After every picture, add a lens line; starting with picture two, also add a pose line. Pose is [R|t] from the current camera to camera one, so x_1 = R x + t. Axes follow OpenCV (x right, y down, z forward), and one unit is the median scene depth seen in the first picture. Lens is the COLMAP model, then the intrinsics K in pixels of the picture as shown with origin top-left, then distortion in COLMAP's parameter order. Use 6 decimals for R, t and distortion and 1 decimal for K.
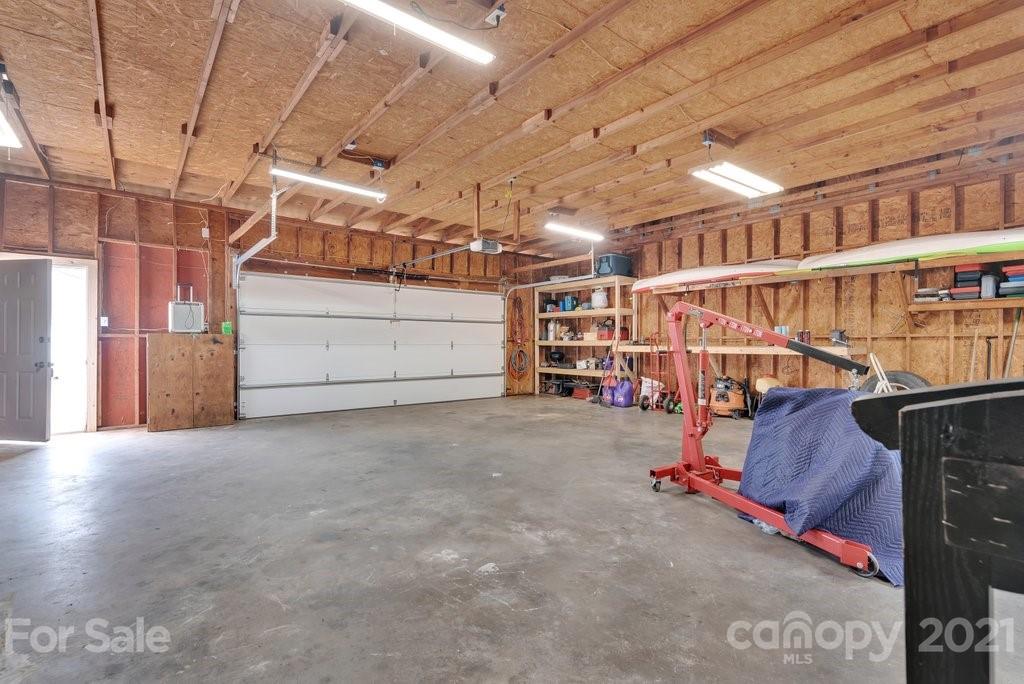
lens RADIAL K [[491.8, 0, 513.6], [0, 491.8, 343.0], [0, 0, 1]] dist [0.001415, -0.000238]
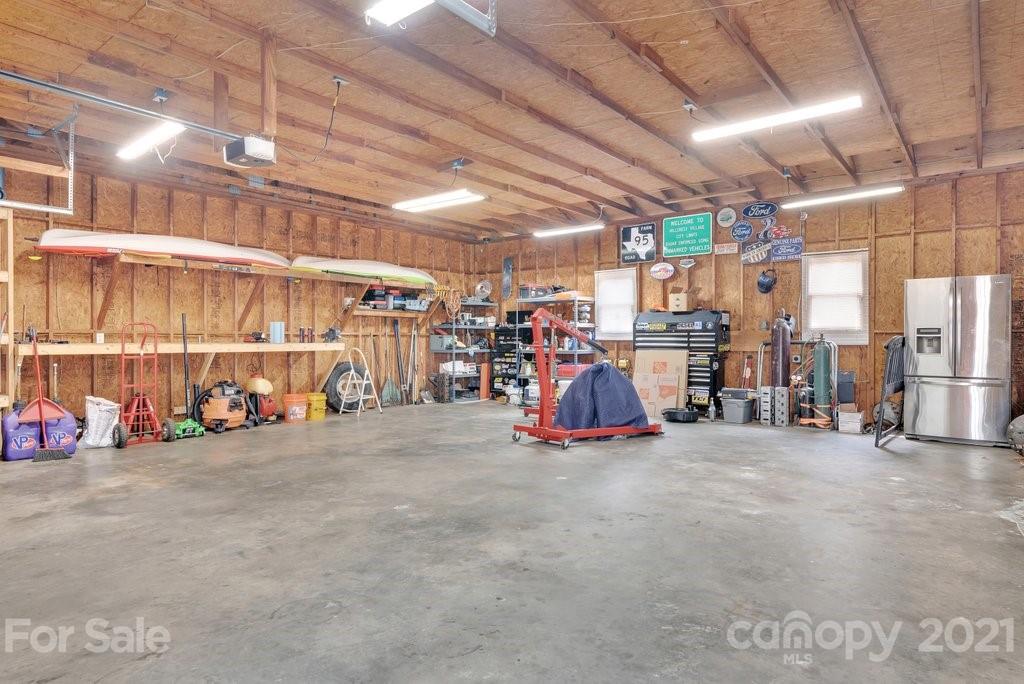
lens RADIAL K [[590.6, 0, 513.0], [0, 590.6, 341.8], [0, 0, 1]] dist [0.002886, 0.000805]
pose [[-0.229455, -0.002411, 0.973316, -0.772871], [-0.001757, 0.999996, 0.002063, 0.001231], [-0.973318, -0.001236, -0.229459, 0.932221]]
